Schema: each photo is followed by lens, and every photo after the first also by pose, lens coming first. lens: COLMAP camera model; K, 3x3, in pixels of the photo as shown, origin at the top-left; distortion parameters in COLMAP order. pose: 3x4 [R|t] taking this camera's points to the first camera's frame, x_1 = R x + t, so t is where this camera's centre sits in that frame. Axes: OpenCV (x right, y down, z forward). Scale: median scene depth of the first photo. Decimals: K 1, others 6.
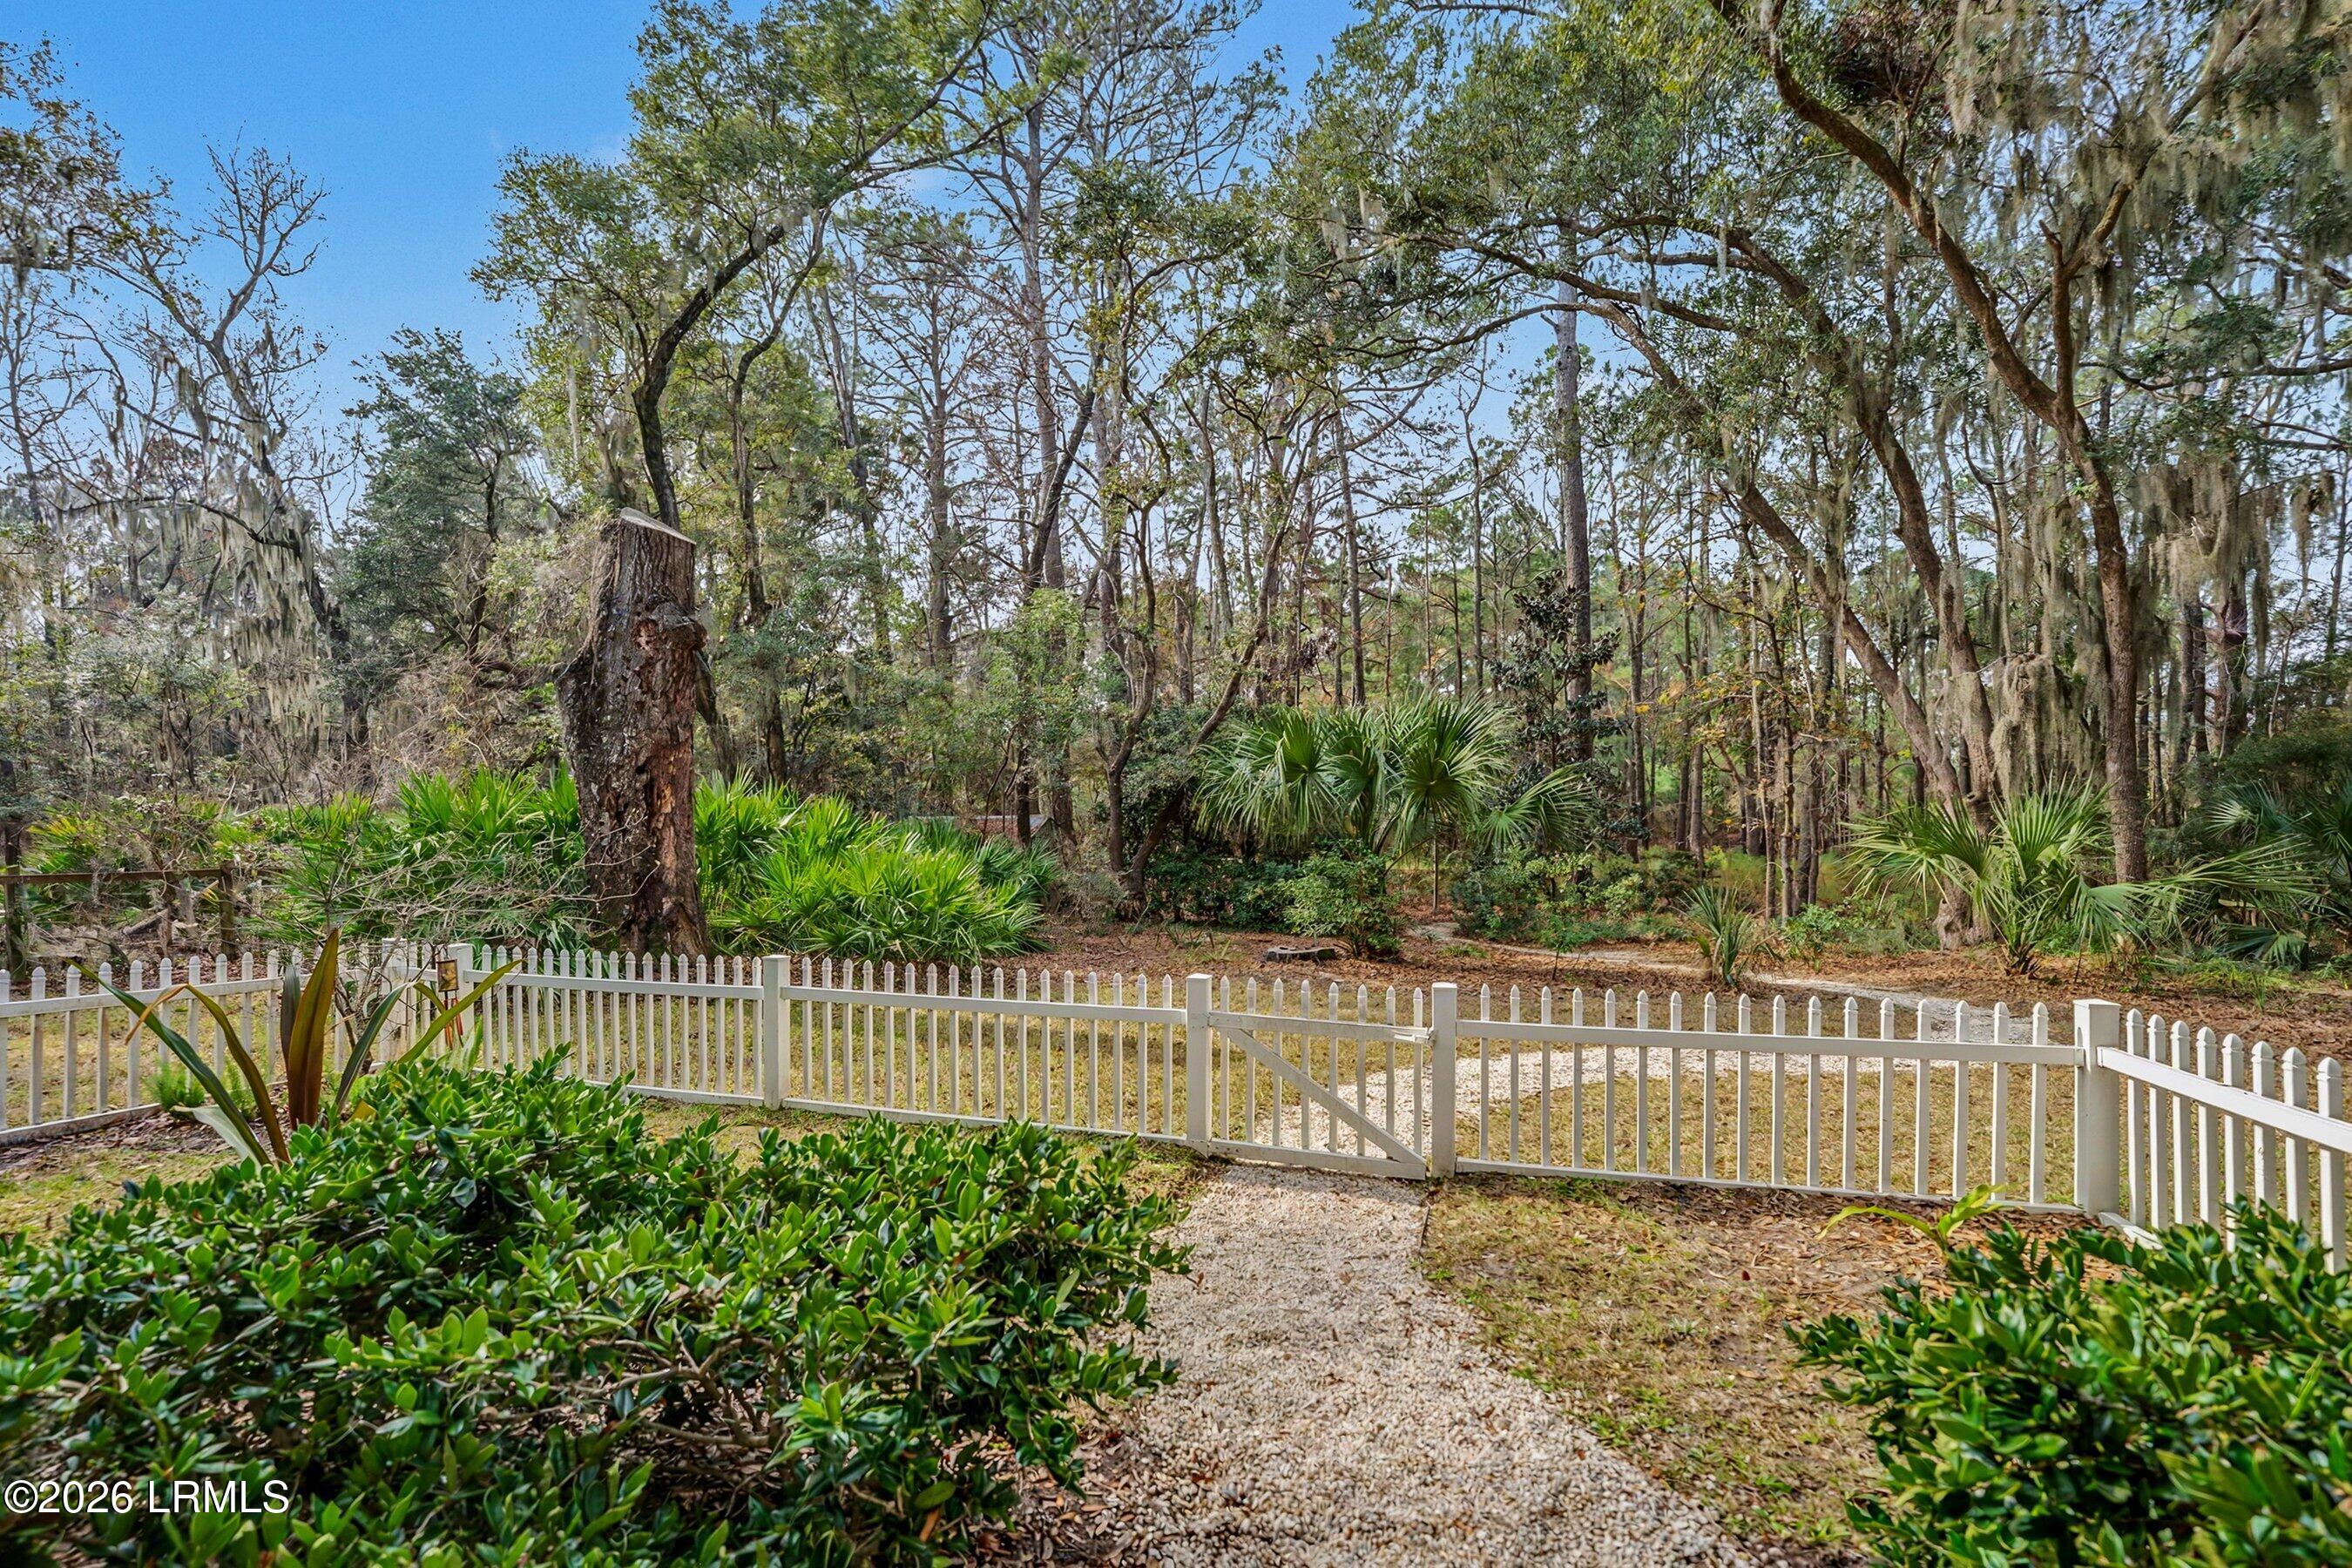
lens RADIAL K [[1042.4, 0, 1169.2], [0, 1042.4, 815.2], [0, 0, 1]] dist [-0.022997, 0.000184]
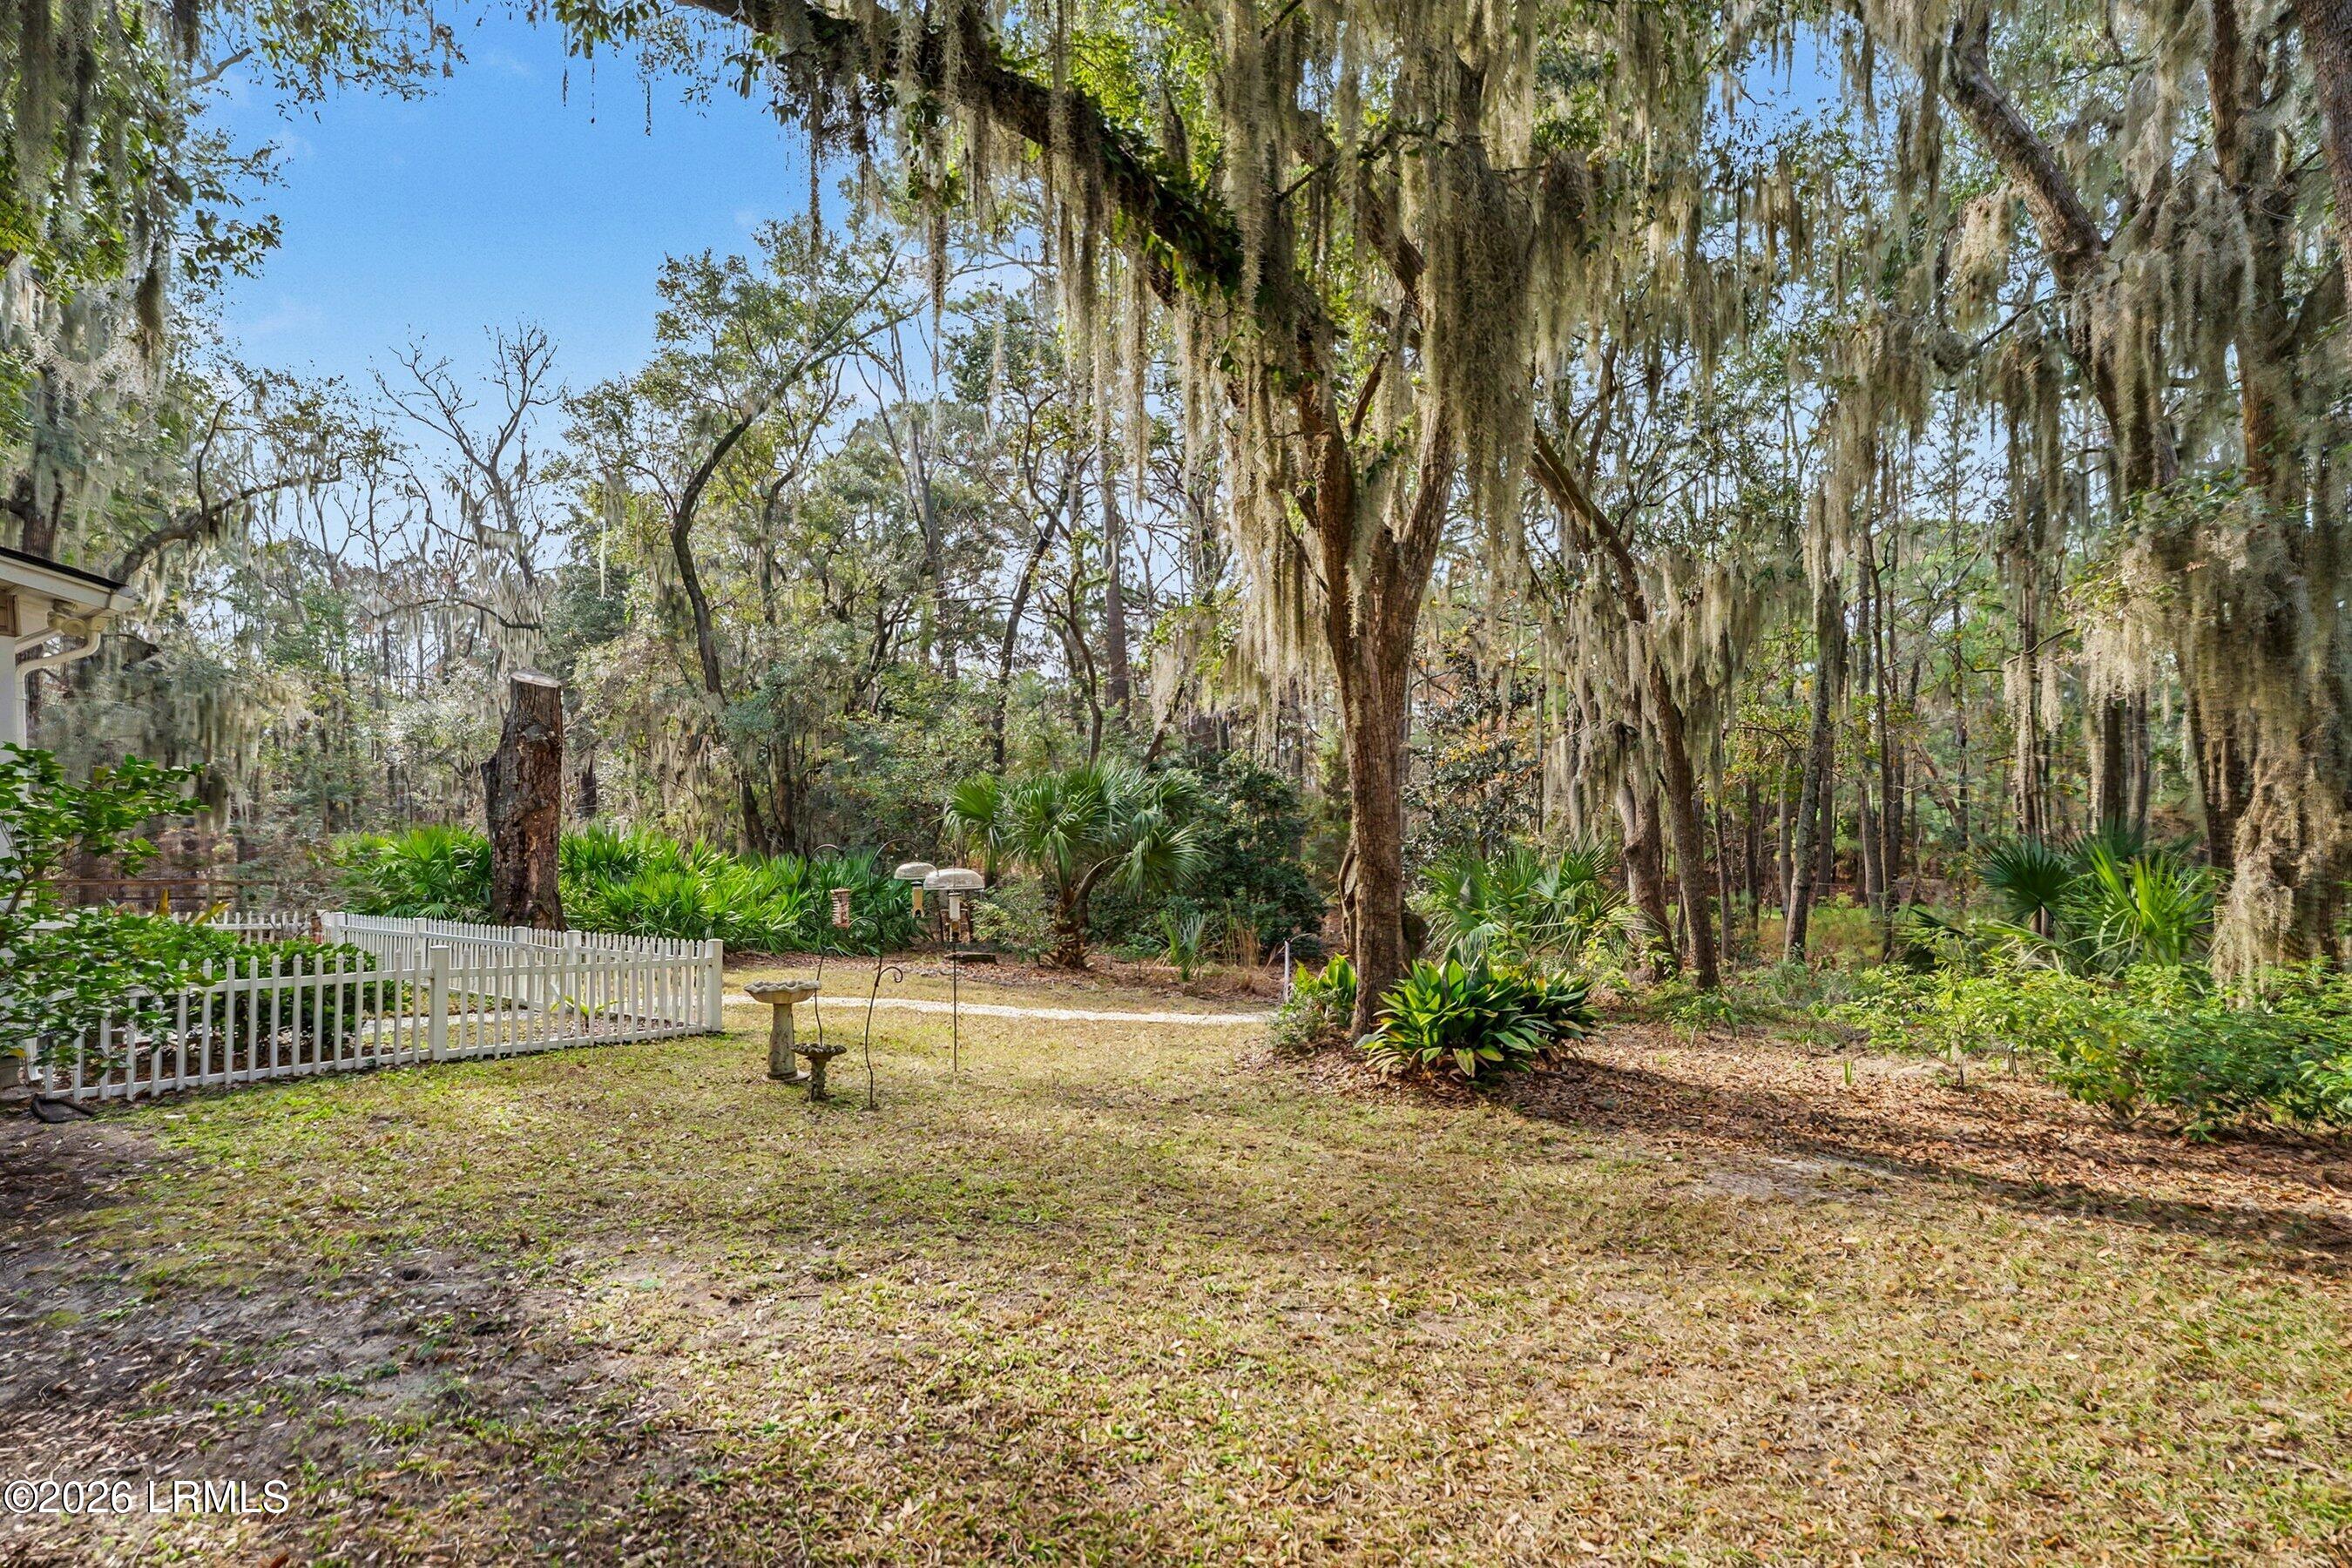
lens RADIAL K [[1203.6, 0, 1187.2], [0, 1203.6, 820.8], [0, 0, 1]] dist [-0.009926, -0.001313]
pose [[0.955849, 0.004516, -0.293824, 0.414326], [-0.009388, 0.999841, -0.015173, -0.011077], [0.293708, 0.017261, 0.955739, -0.206741]]
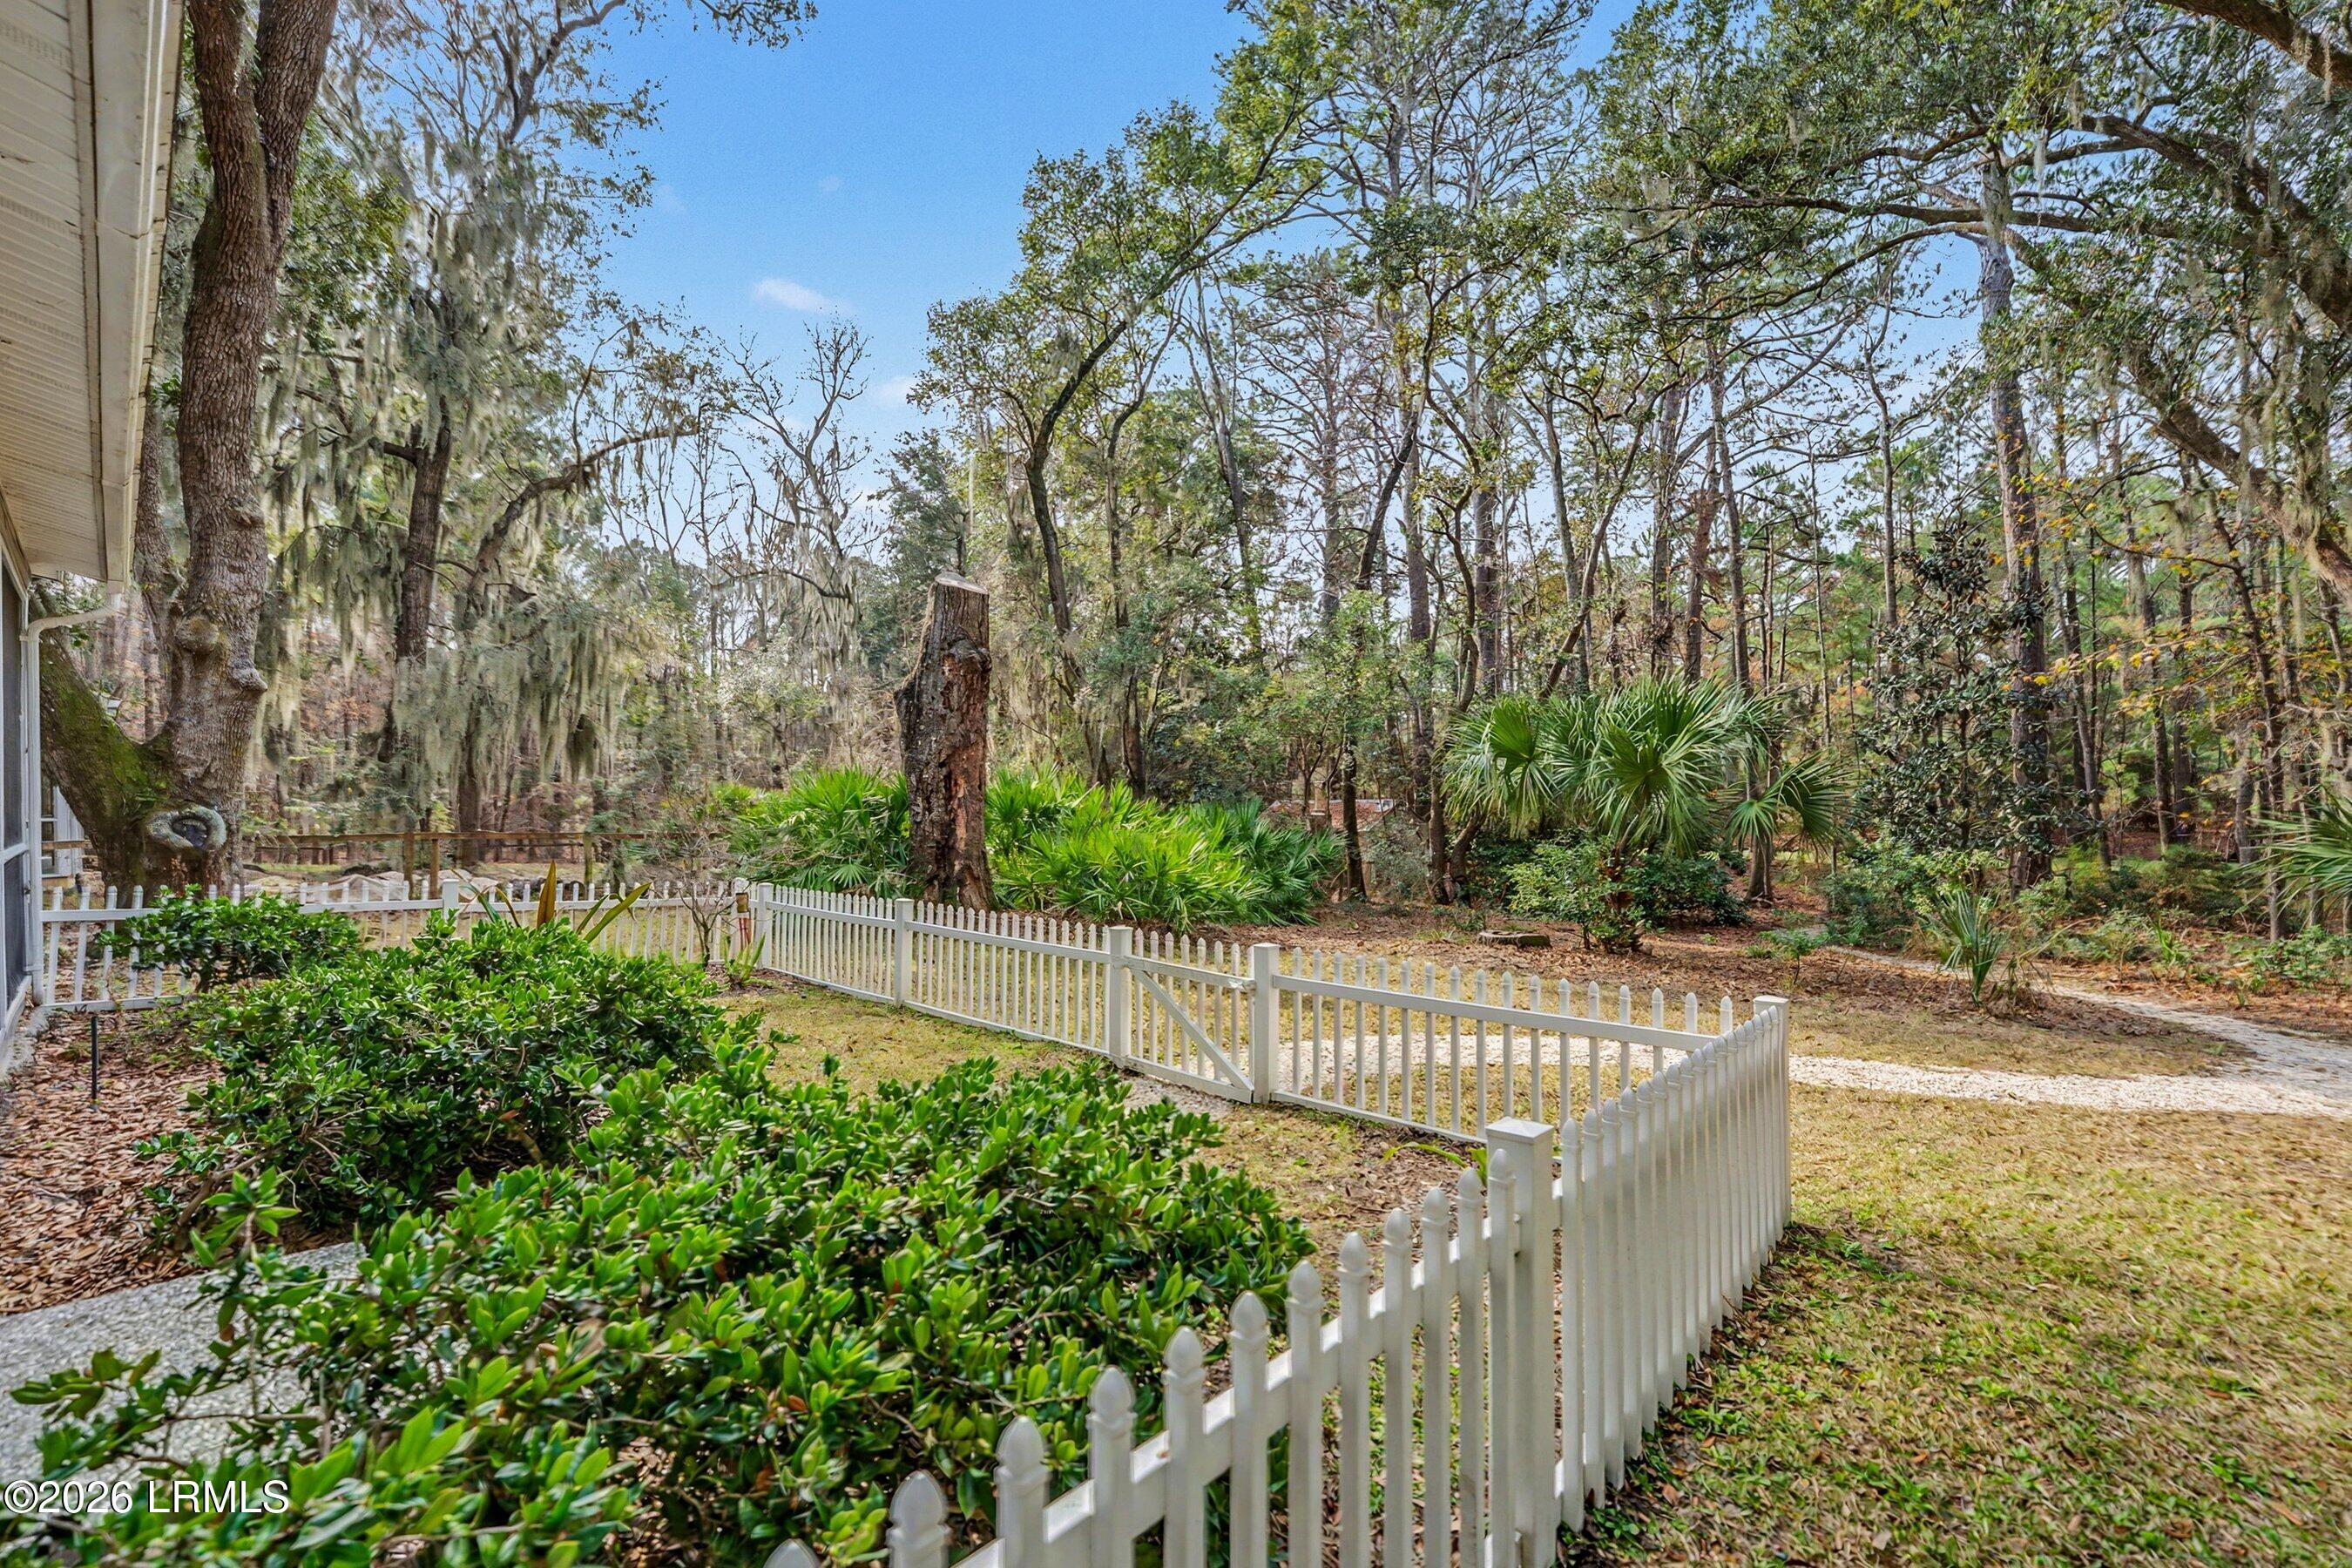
lens RADIAL K [[1006.6, 0, 1163.7], [0, 1006.6, 753.1], [0, 0, 1]] dist [-0.023236, -0.000064]
pose [[0.903622, -0.009618, -0.428224, 0.115063], [-0.008911, 0.999109, -0.041245, -0.002941], [0.428239, 0.041086, 0.902731, -0.021646]]
